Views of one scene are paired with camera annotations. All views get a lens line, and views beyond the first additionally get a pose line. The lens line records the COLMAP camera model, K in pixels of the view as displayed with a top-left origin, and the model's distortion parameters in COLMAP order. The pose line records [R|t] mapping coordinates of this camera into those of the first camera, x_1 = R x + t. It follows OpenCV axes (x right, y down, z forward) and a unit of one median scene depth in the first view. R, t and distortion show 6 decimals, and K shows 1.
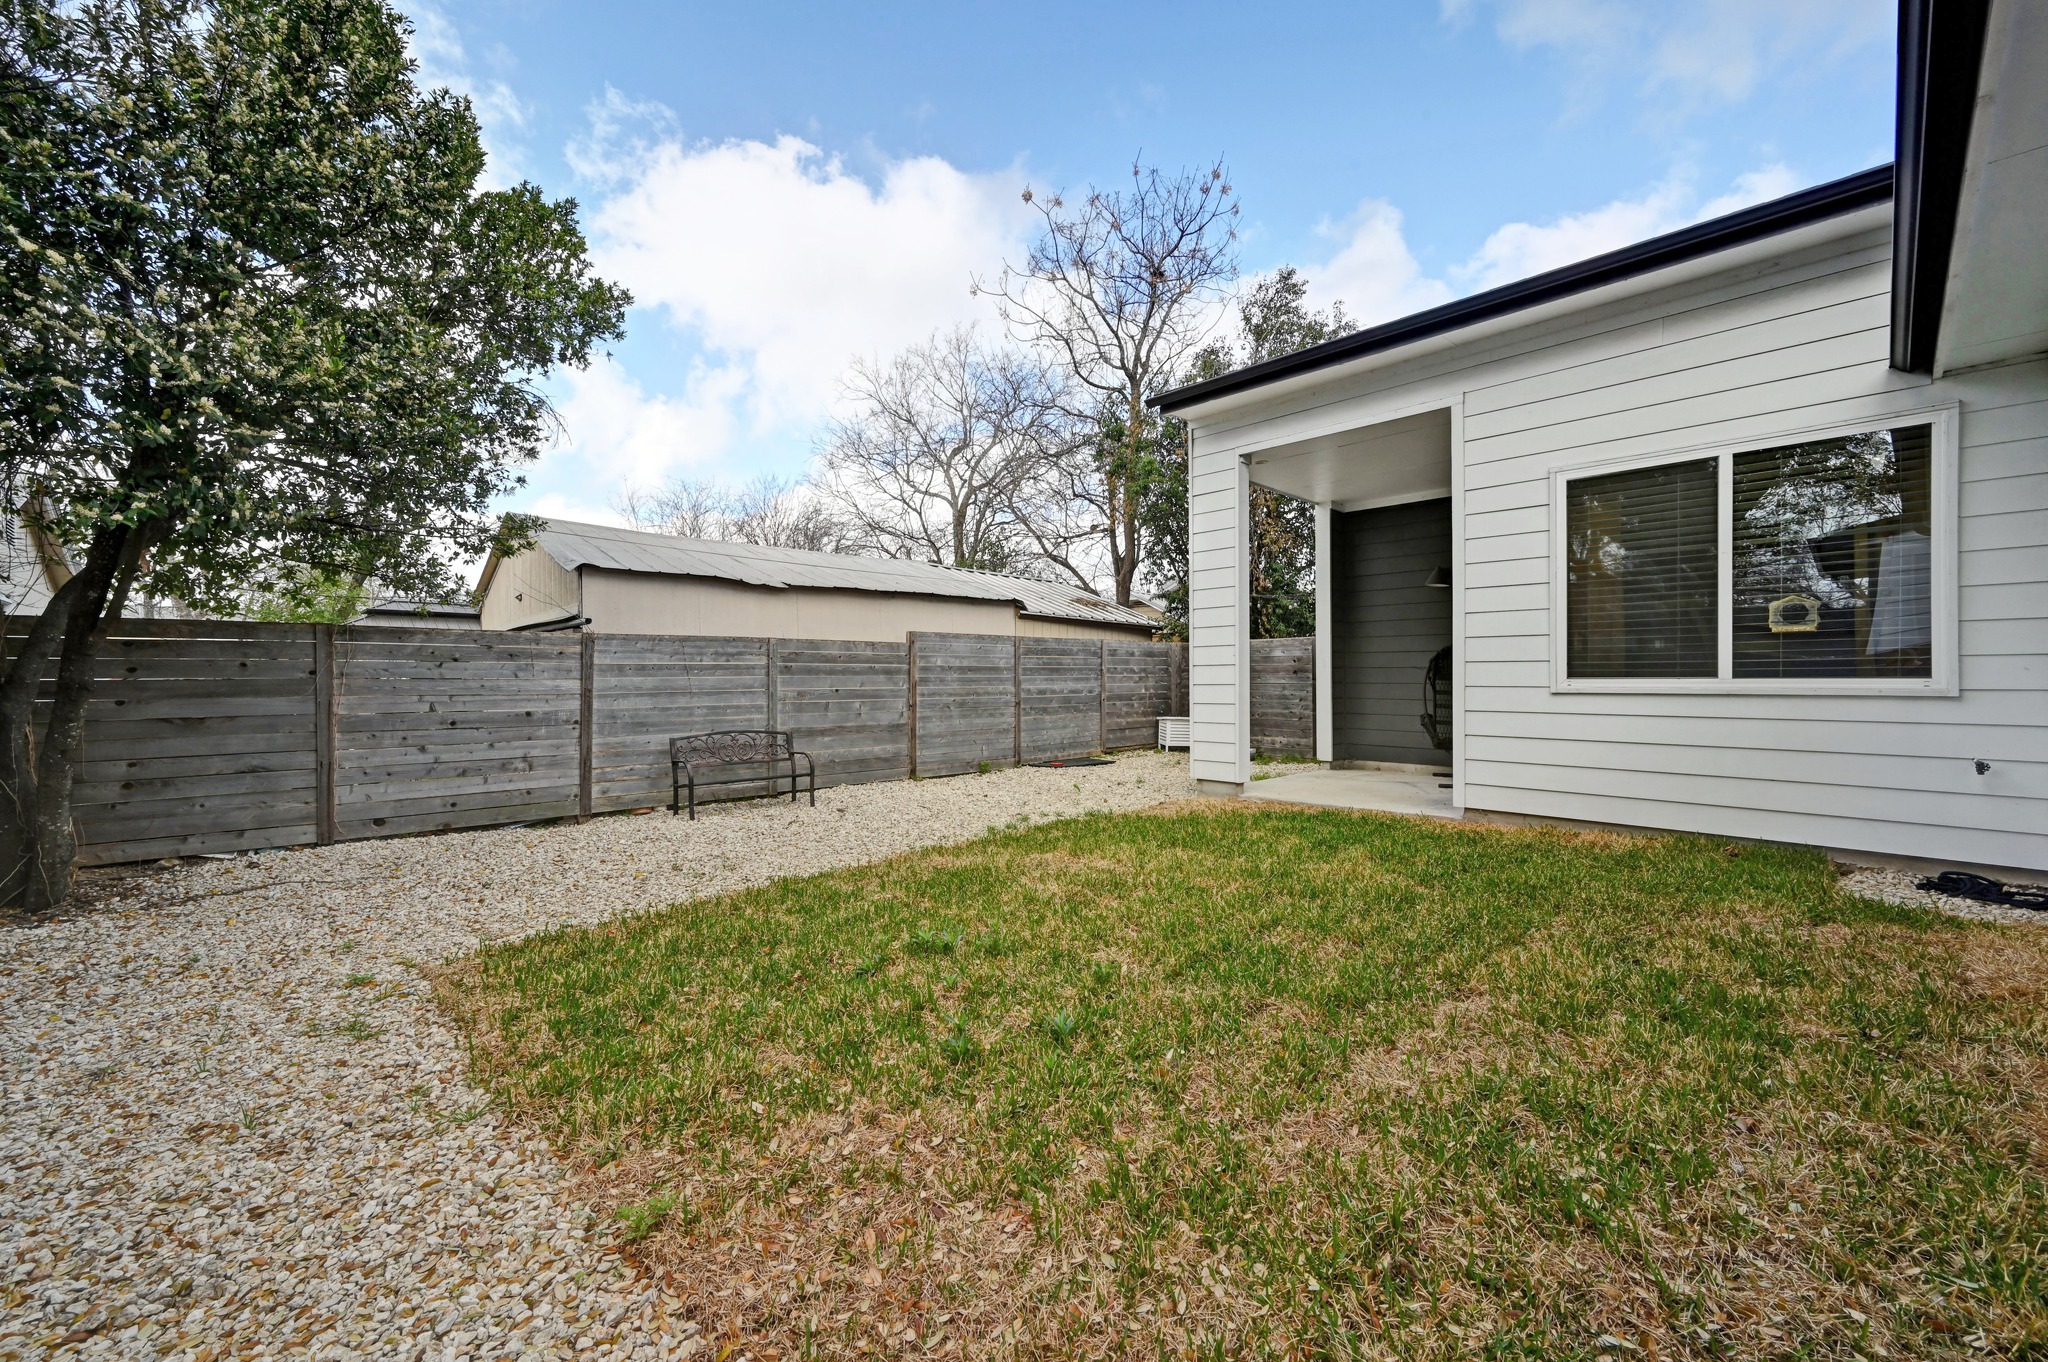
lens RADIAL K [[815.2, 0, 1027.5], [0, 815.2, 683.4], [0, 0, 1]] dist [-0.000240, 0.000020]
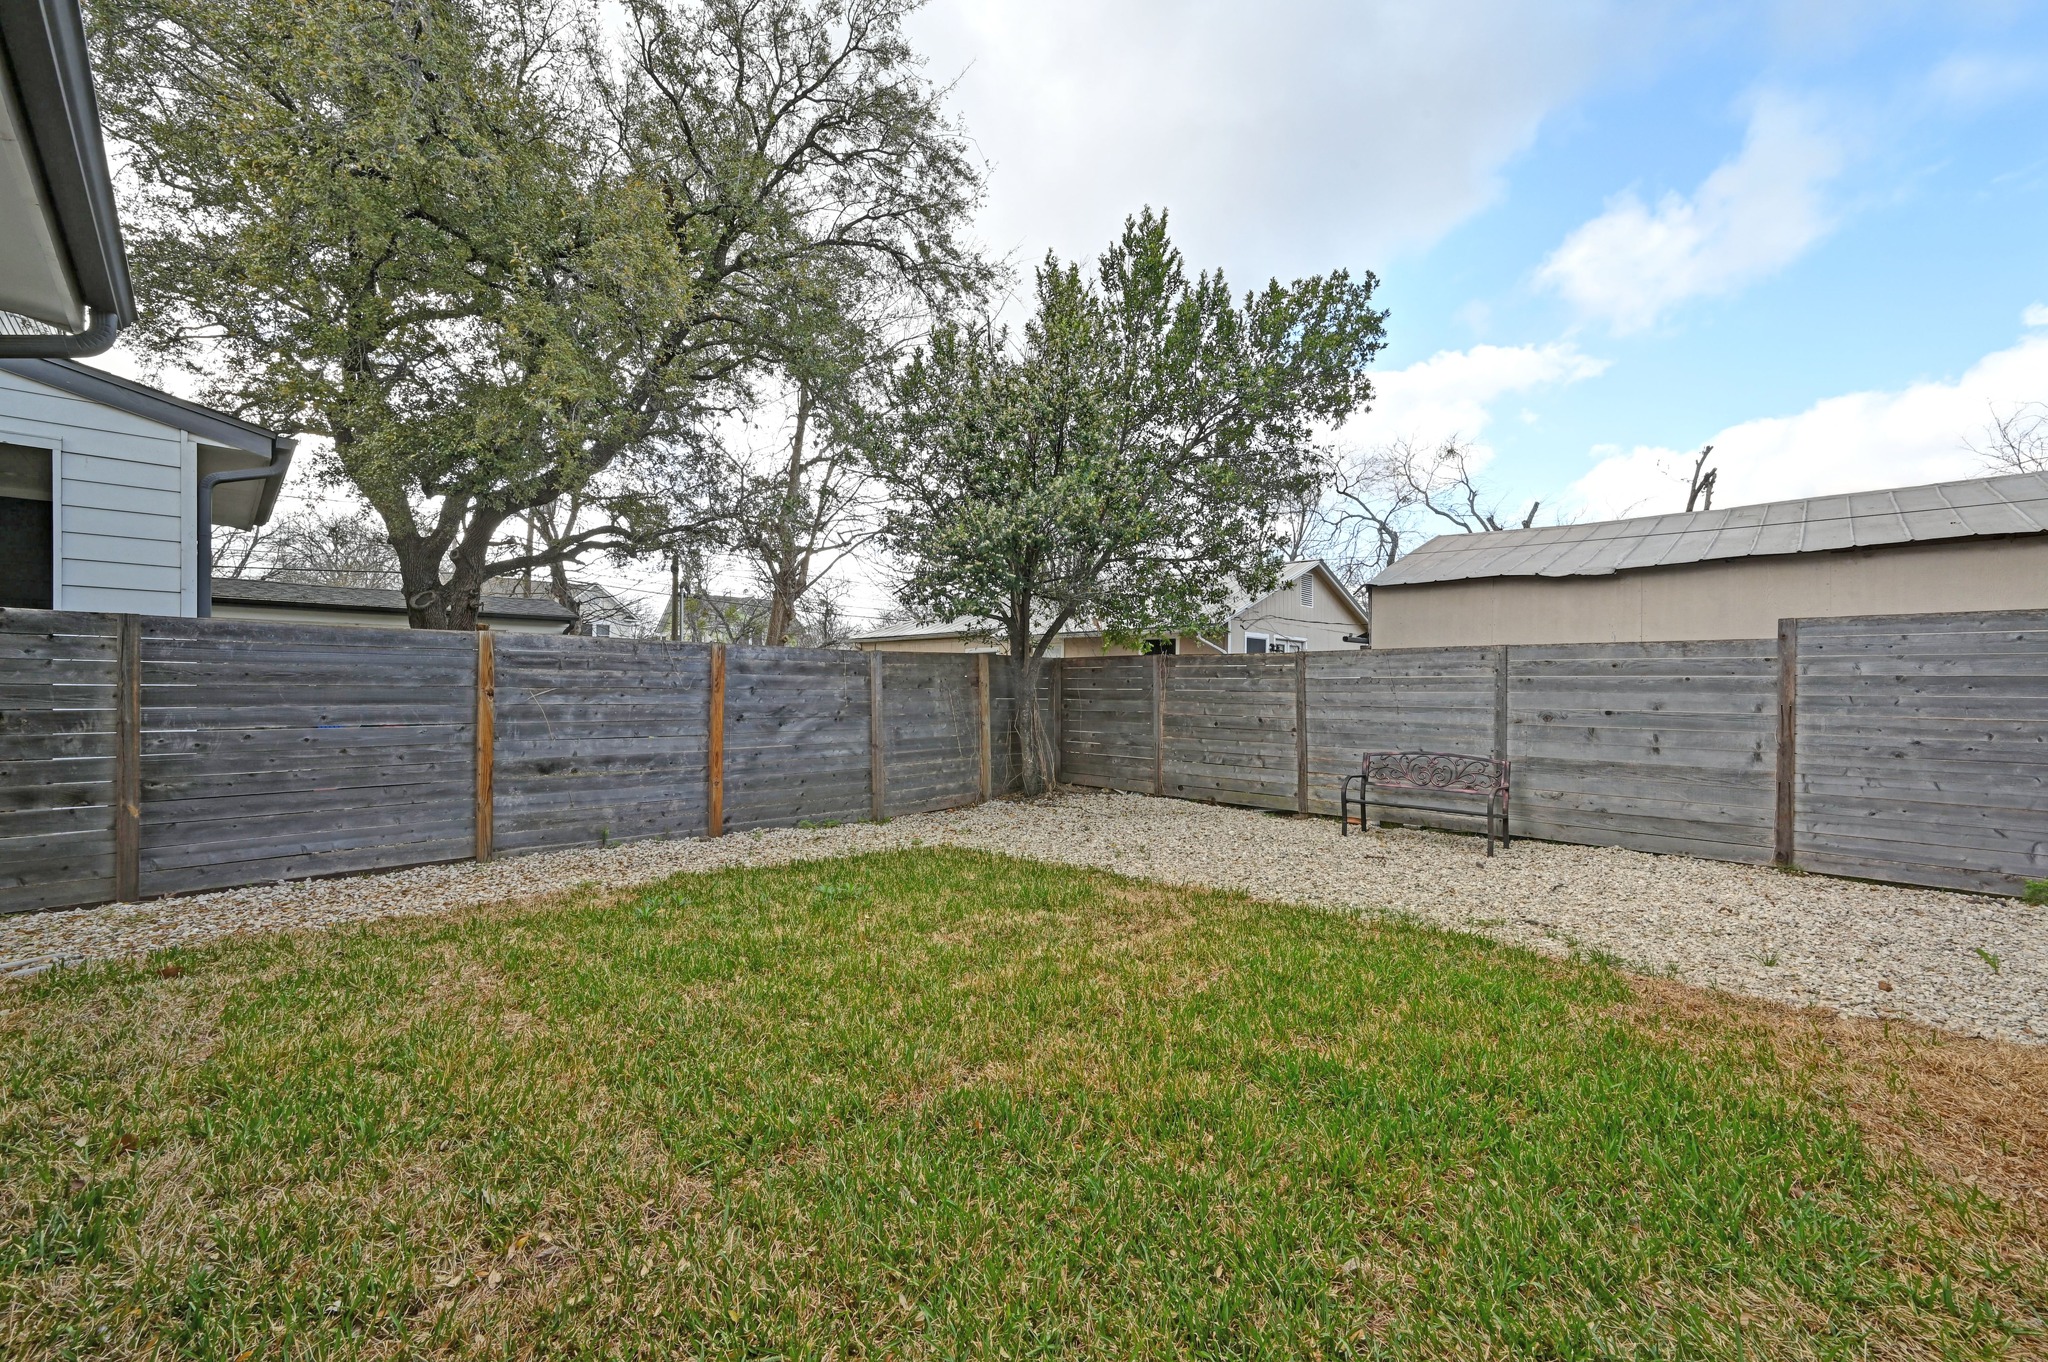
lens RADIAL K [[805.3, 0, 1027.6], [0, 805.3, 684.2], [0, 0, 1]] dist [-0.002401, 0.000019]
pose [[0.039986, 0.003684, -0.999193, 0.488196], [-0.013422, 0.999905, 0.003150, -0.012783], [0.999110, 0.013285, 0.040032, 0.509097]]
